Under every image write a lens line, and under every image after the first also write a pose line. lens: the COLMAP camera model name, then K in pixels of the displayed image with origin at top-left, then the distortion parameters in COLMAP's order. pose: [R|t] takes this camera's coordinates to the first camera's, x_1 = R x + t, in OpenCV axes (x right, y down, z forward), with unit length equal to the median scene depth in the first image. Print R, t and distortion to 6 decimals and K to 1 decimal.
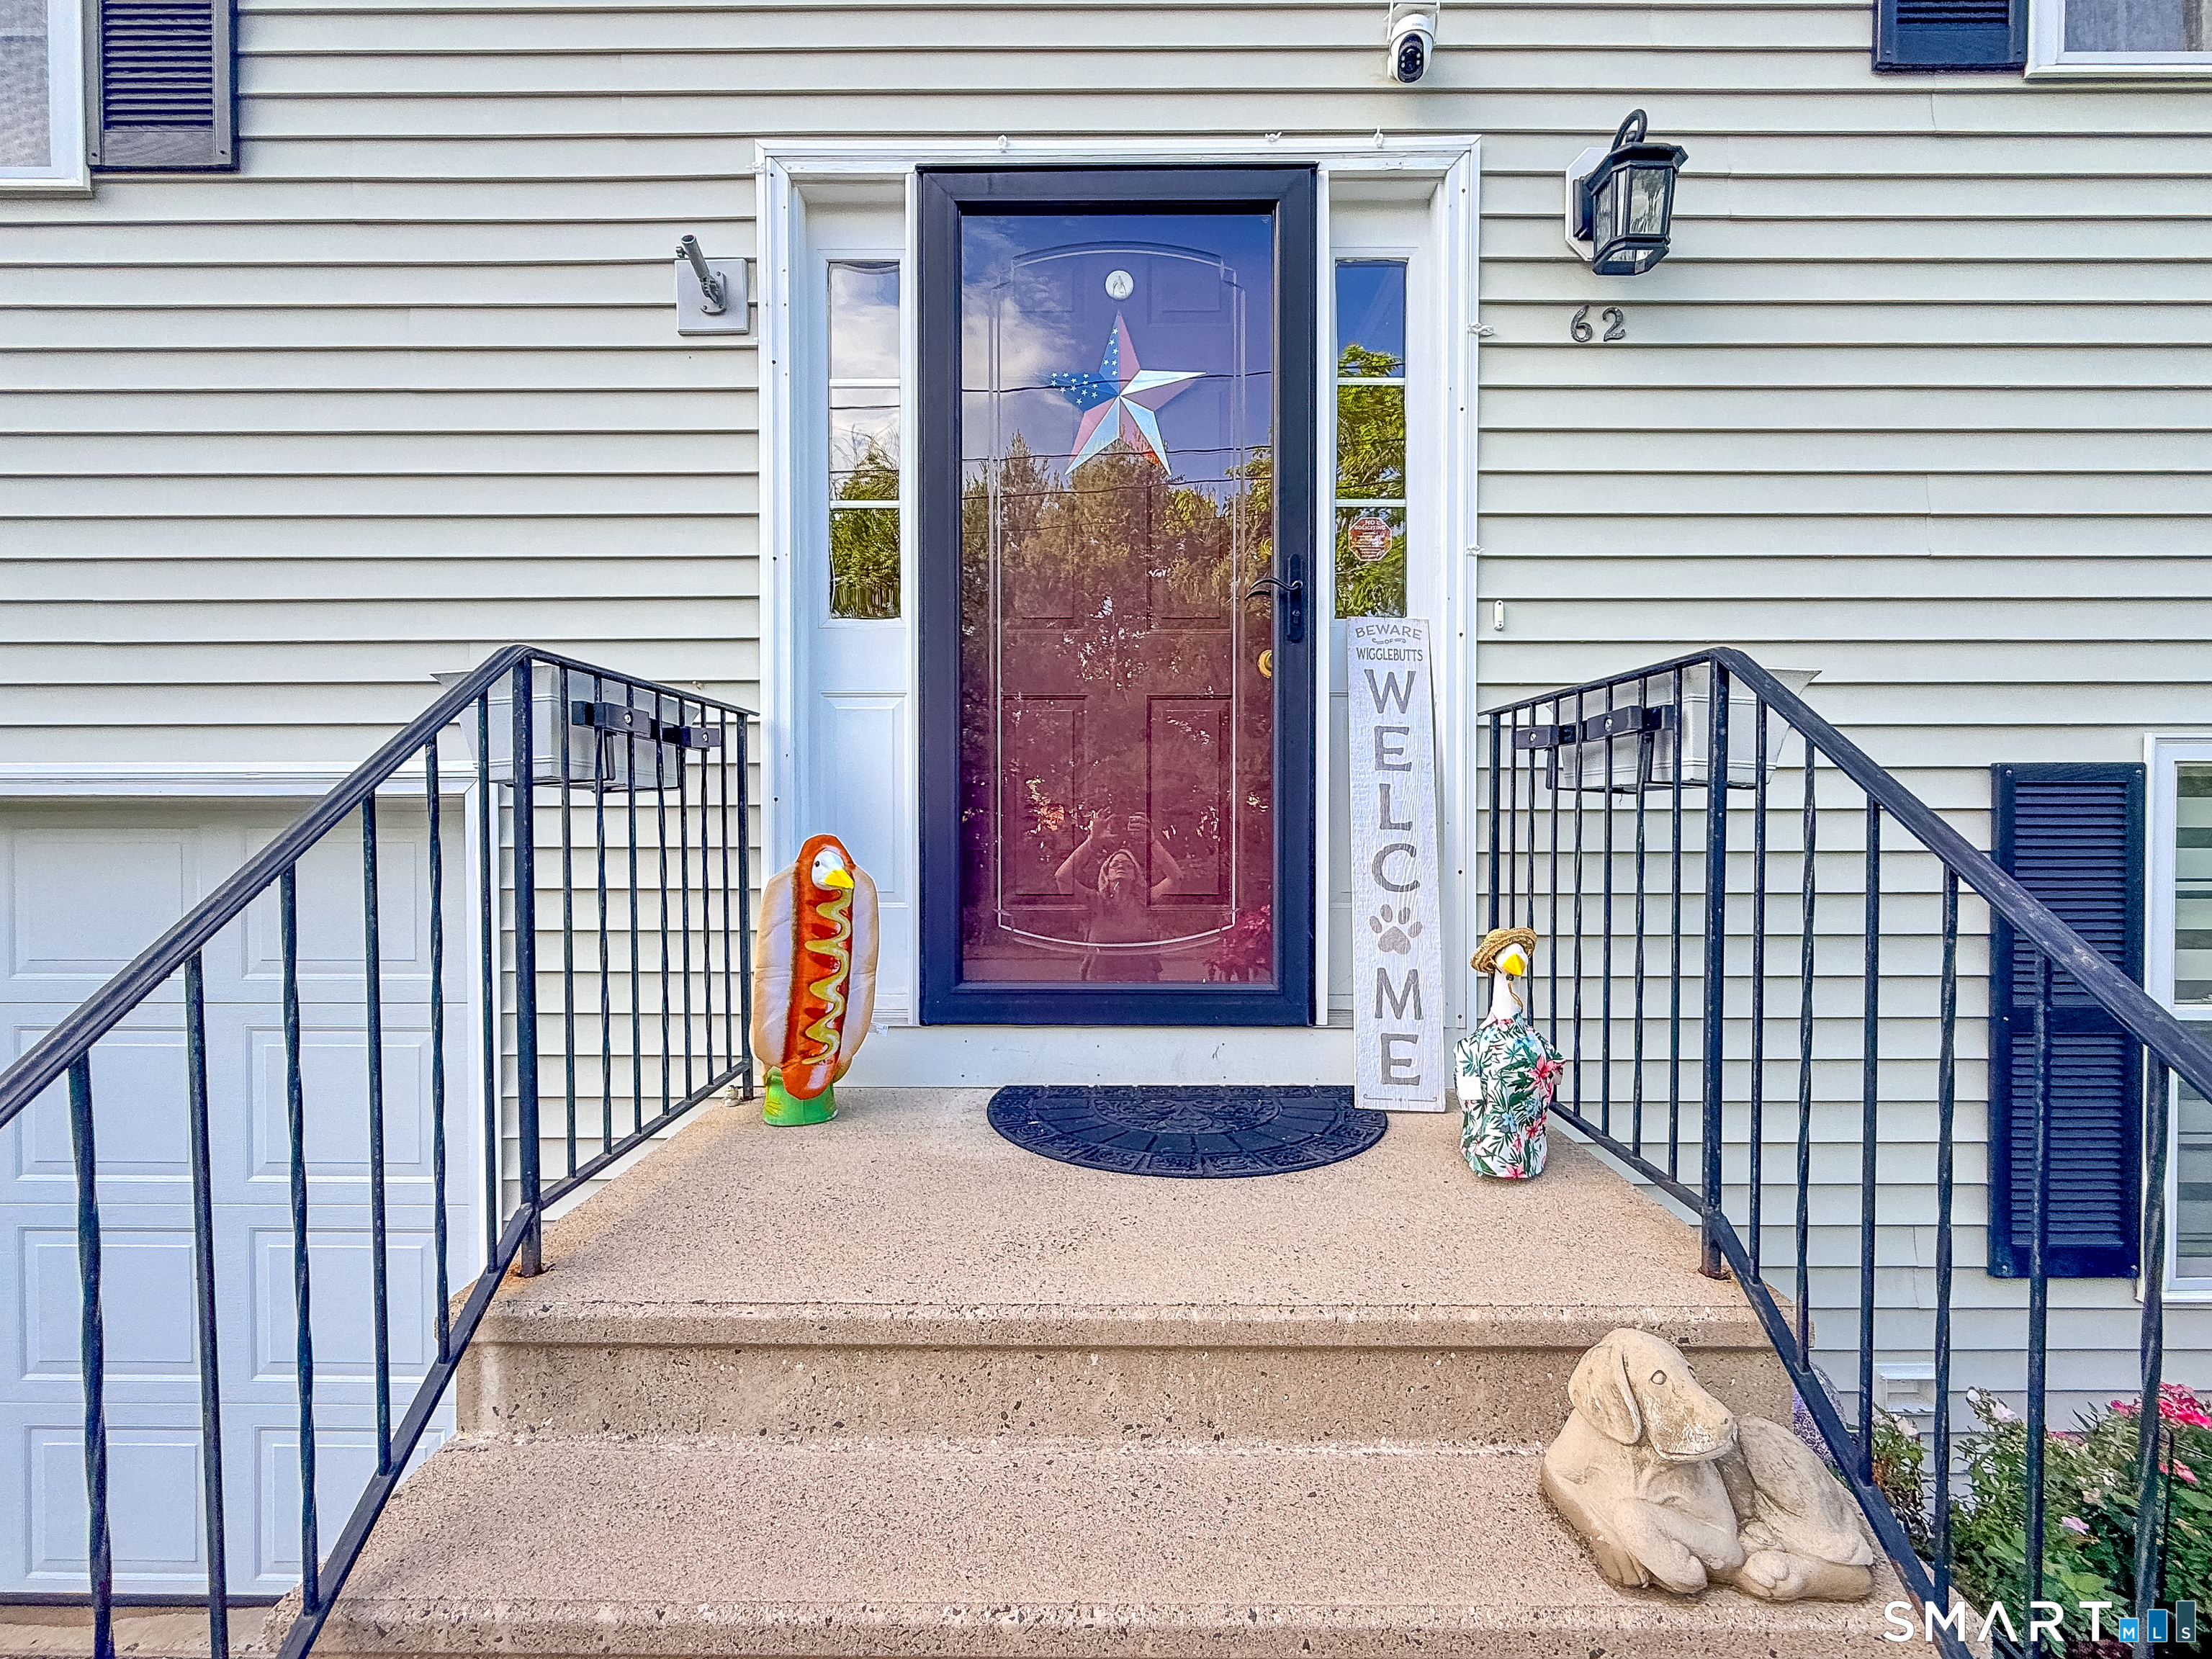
lens RADIAL K [[957.5, 0, 1108.9], [0, 957.5, 826.3], [0, 0, 1]] dist [-0.003560, 0.000285]
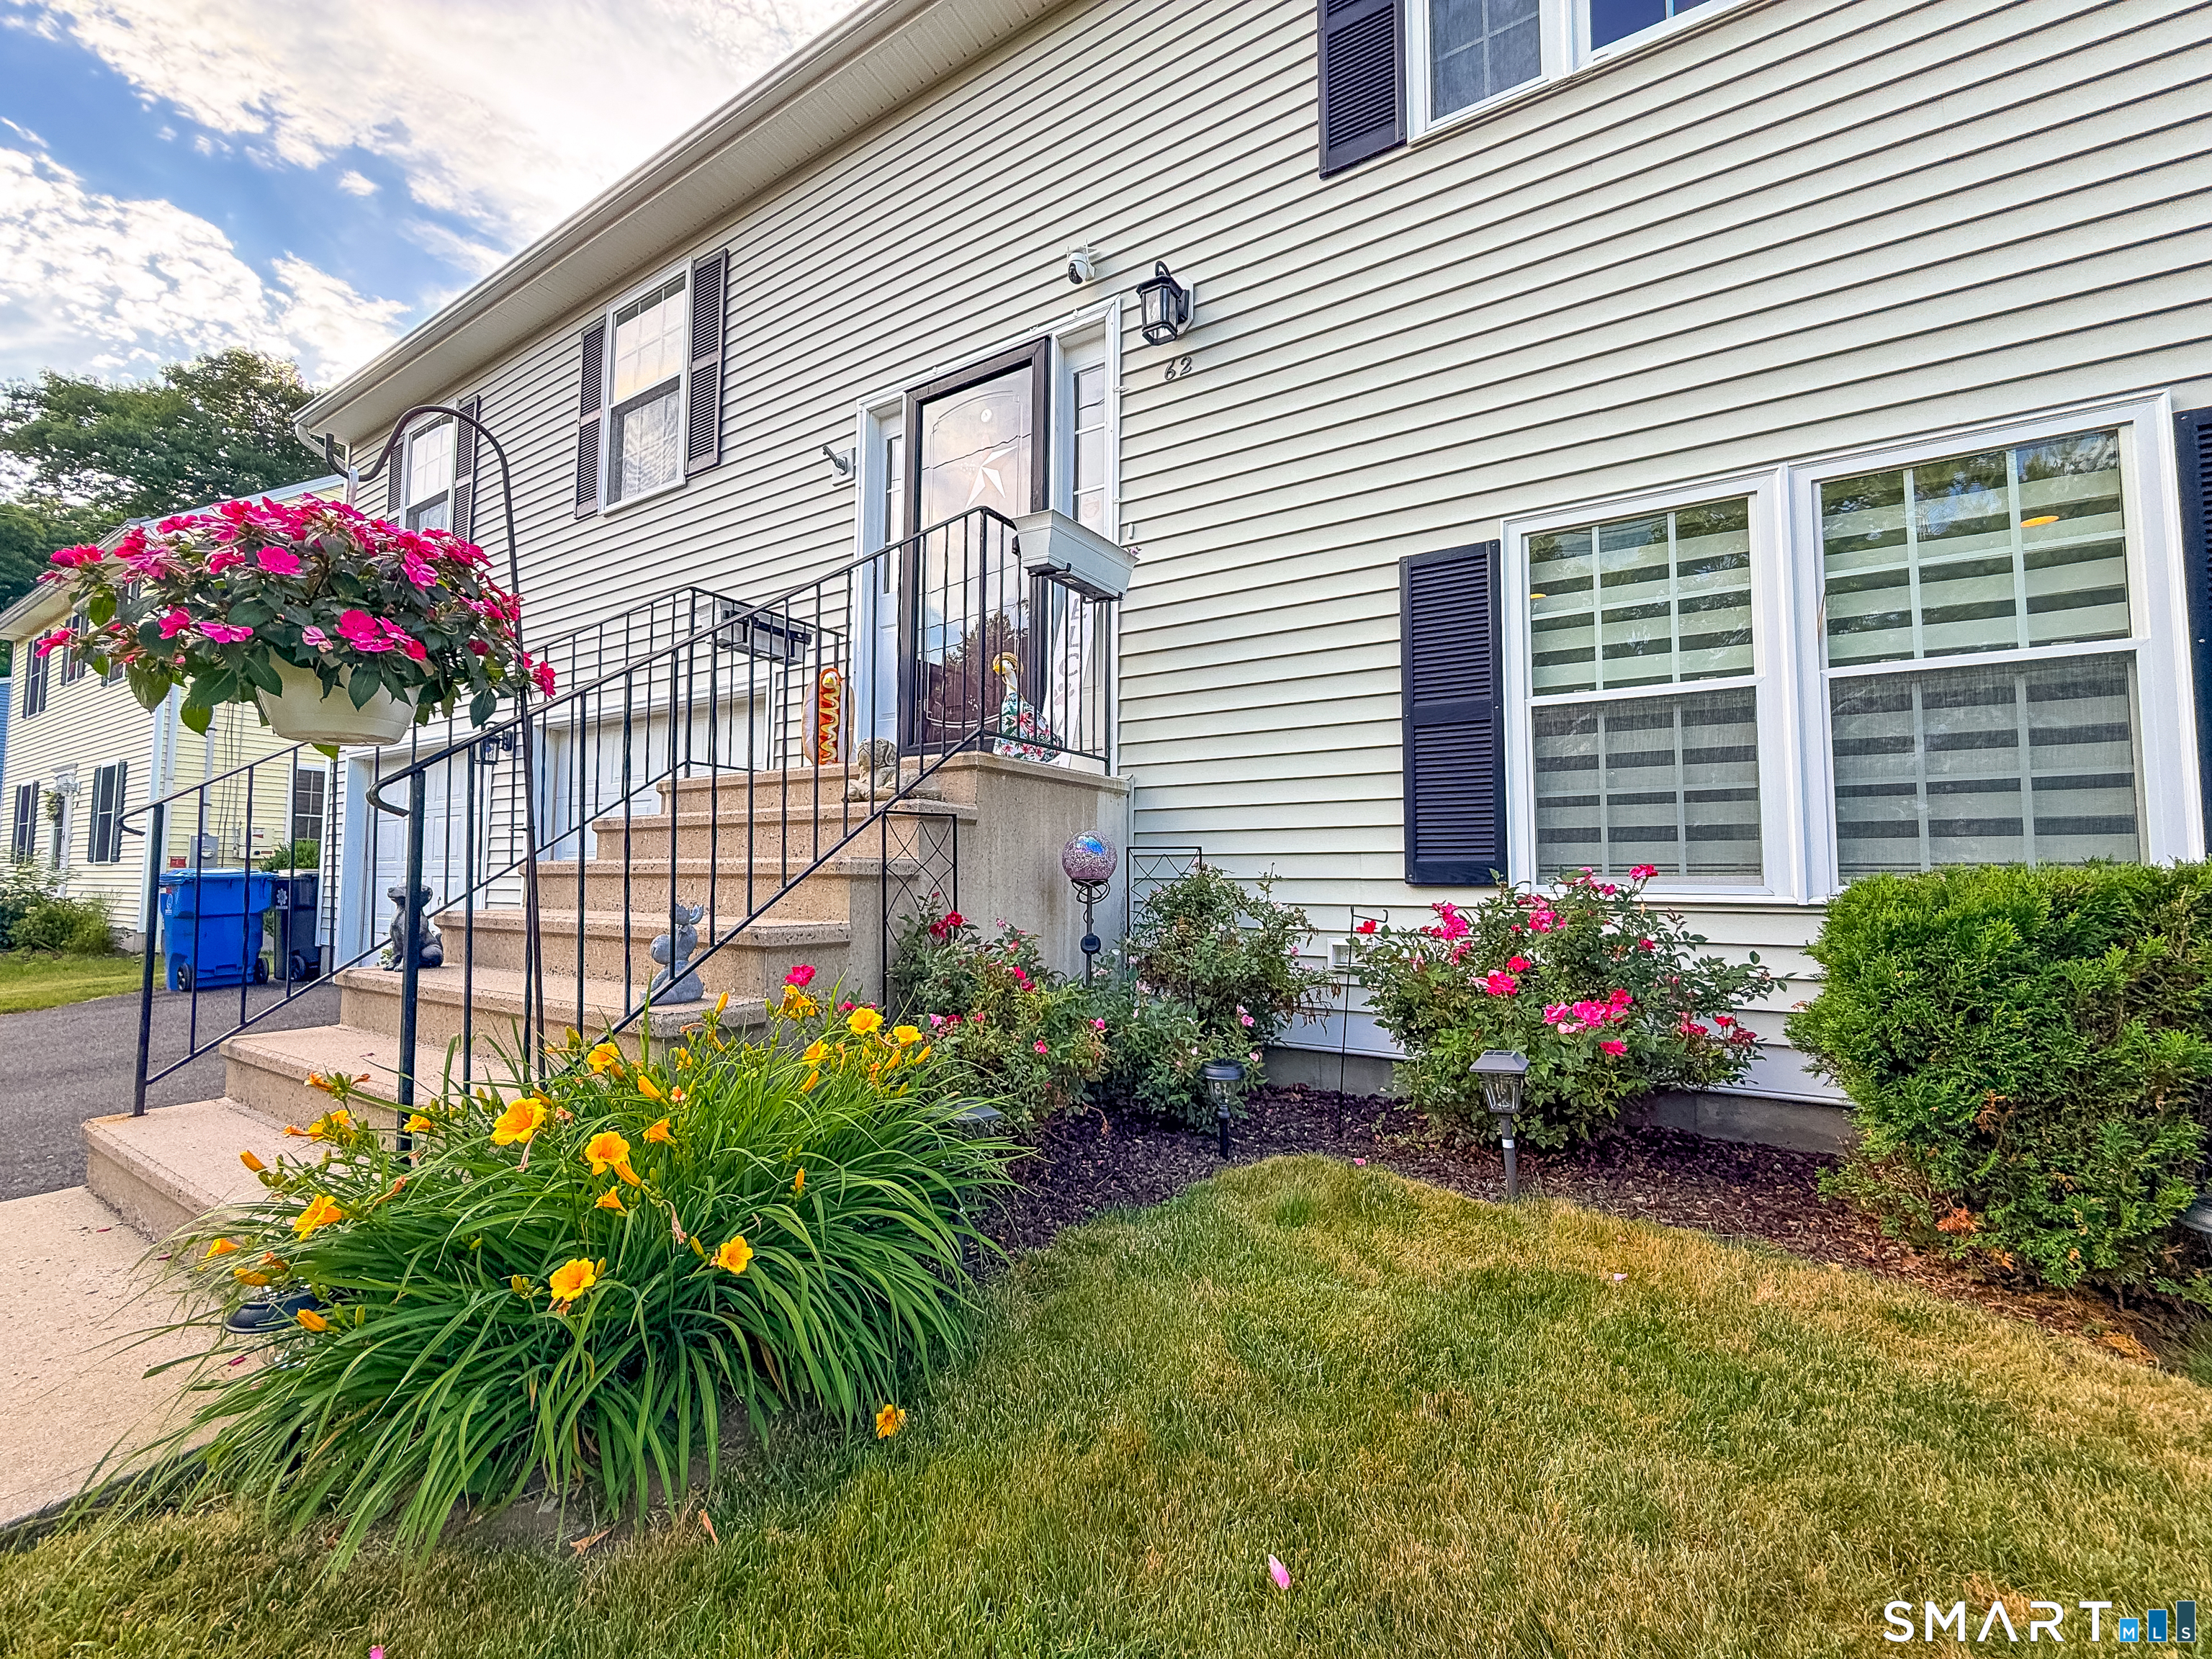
lens RADIAL K [[879.5, 0, 1101.7], [0, 879.5, 832.6], [0, 0, 1]] dist [-0.000918, -0.000206]
pose [[0.857053, -0.025608, -0.514591, 1.246915], [-0.015985, 0.996962, -0.076235, 0.508650], [0.514980, 0.073563, 0.854040, -0.469994]]
